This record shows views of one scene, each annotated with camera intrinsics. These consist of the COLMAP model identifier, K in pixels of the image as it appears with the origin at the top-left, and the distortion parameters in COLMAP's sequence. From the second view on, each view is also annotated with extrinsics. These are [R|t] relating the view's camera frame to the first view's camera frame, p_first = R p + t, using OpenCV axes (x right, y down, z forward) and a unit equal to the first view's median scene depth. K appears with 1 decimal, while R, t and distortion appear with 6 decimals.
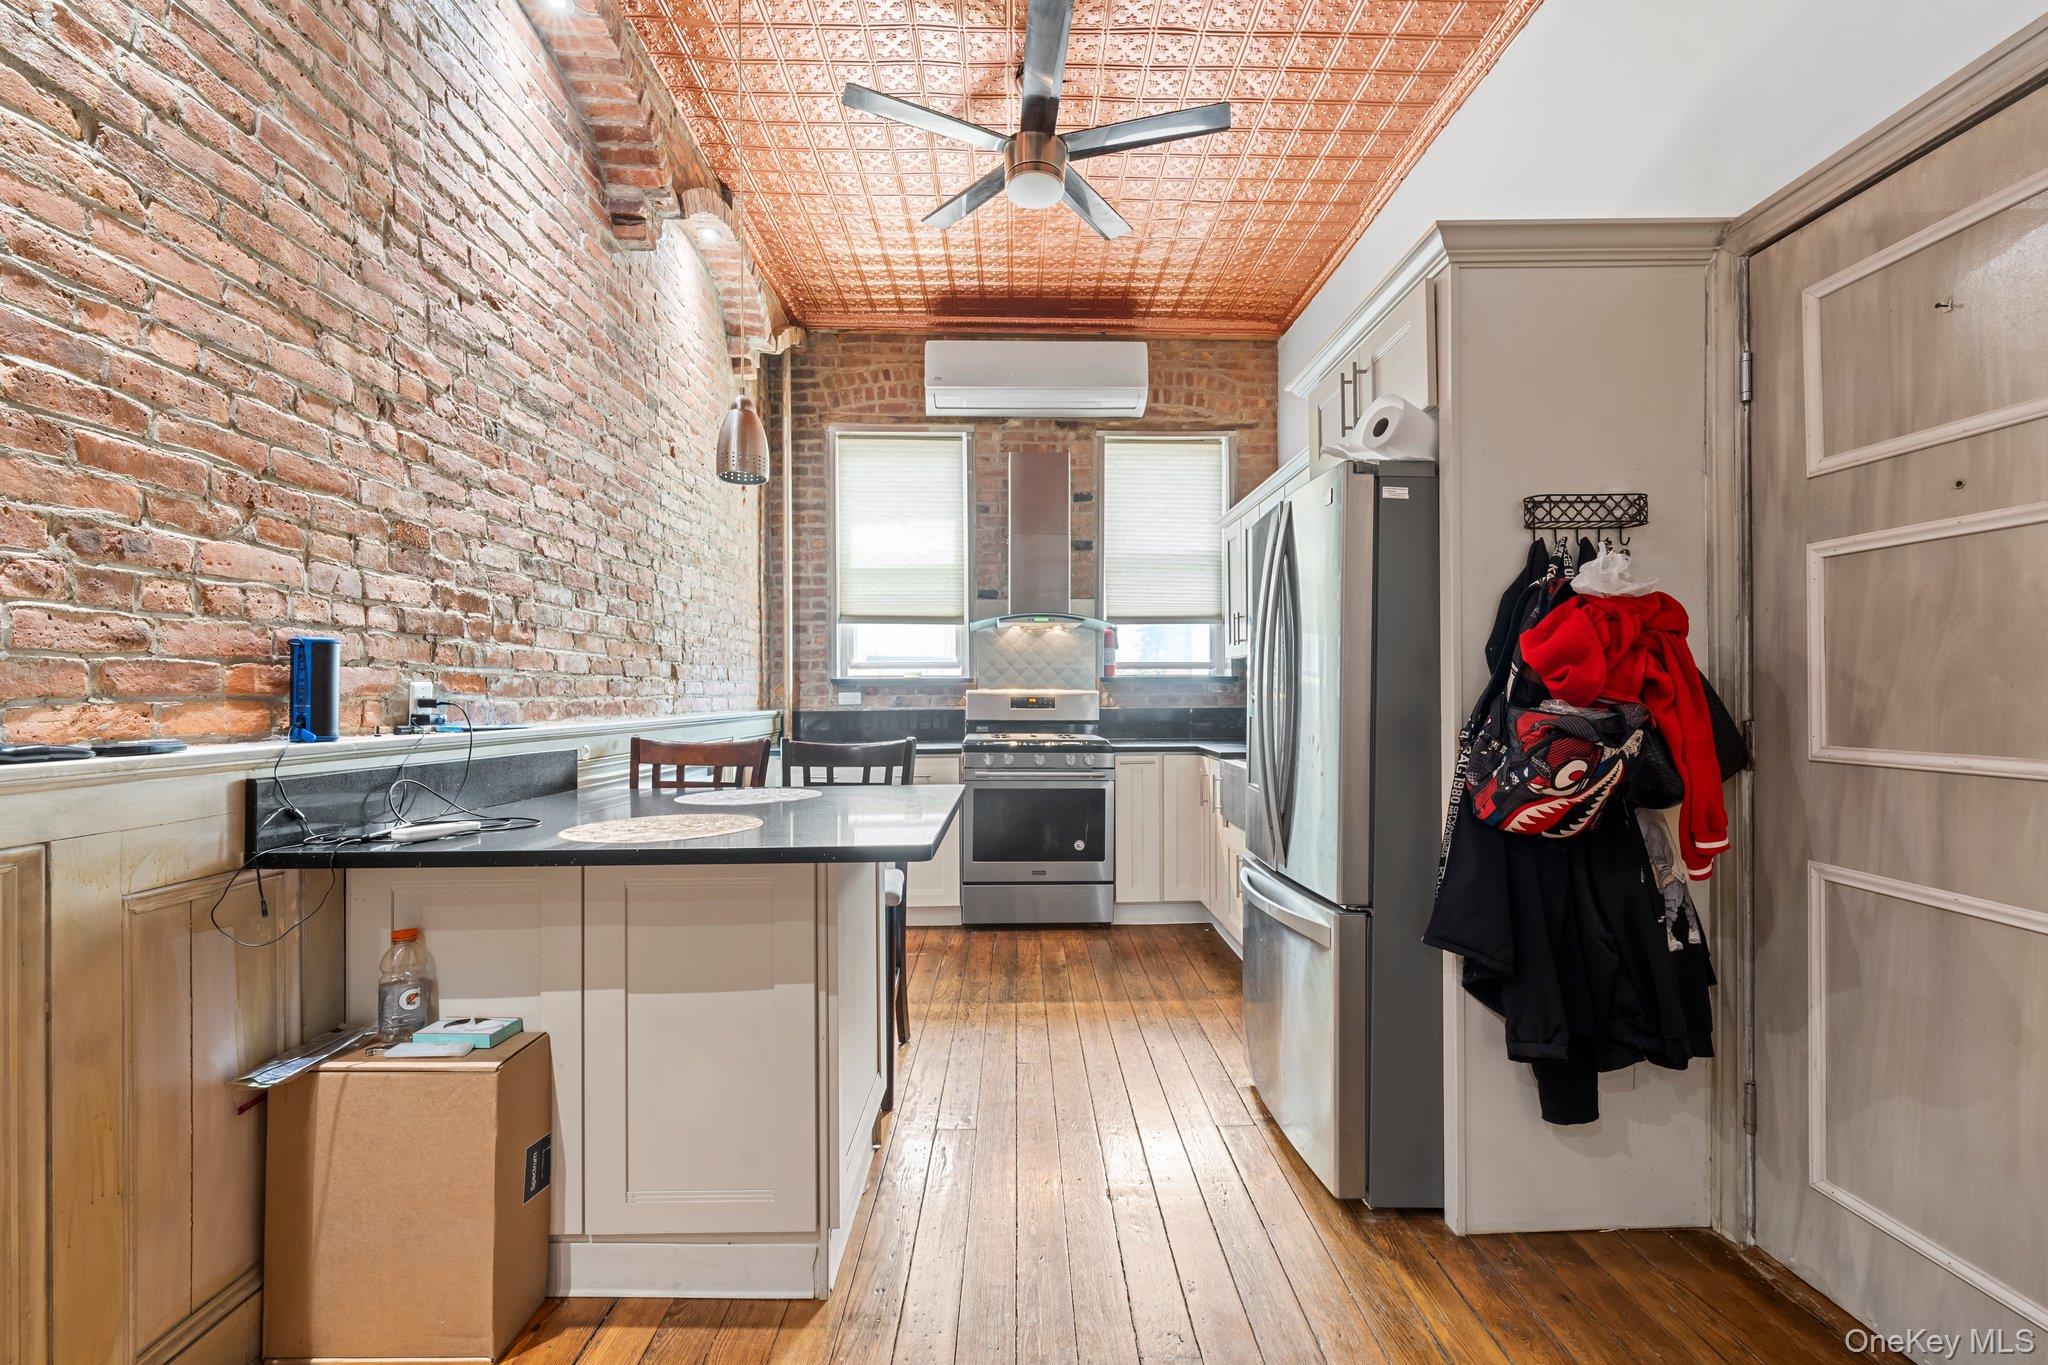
lens RADIAL K [[861.8, 0, 1031.4], [0, 861.8, 689.9], [0, 0, 1]] dist [0.000989, -0.000448]
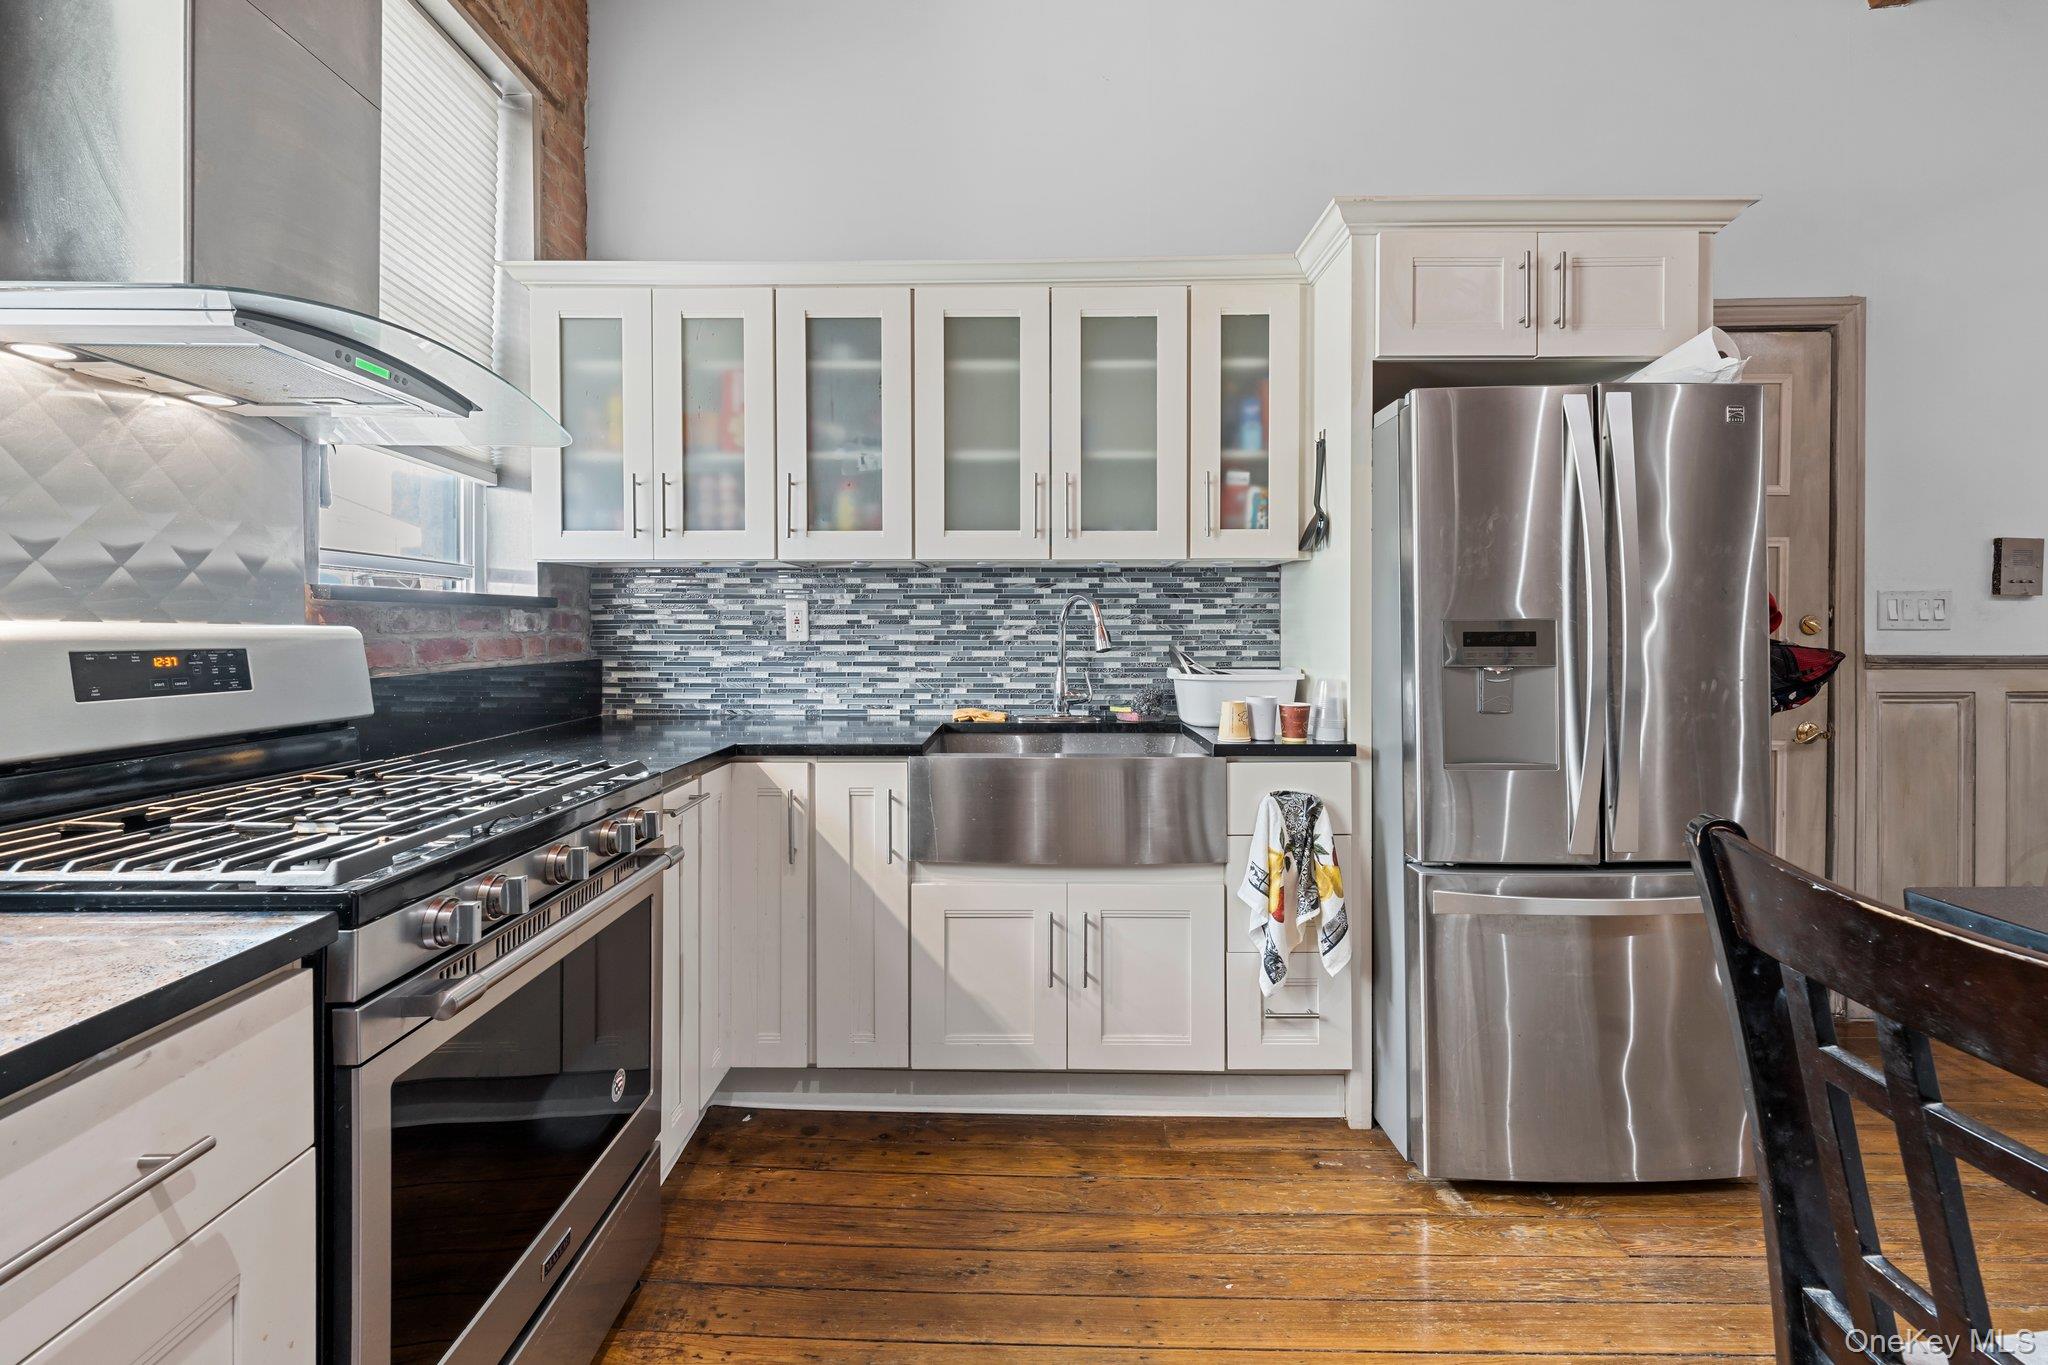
lens RADIAL K [[861.8, 0, 1012.2], [0, 861.8, 622.8], [0, 0, 1]] dist [0.000989, -0.000448]
pose [[0.026154, 0.000293, 0.999658, -0.242800], [-0.002819, 0.999996, -0.000220, -0.002043], [-0.999654, -0.002813, 0.026155, 0.727605]]
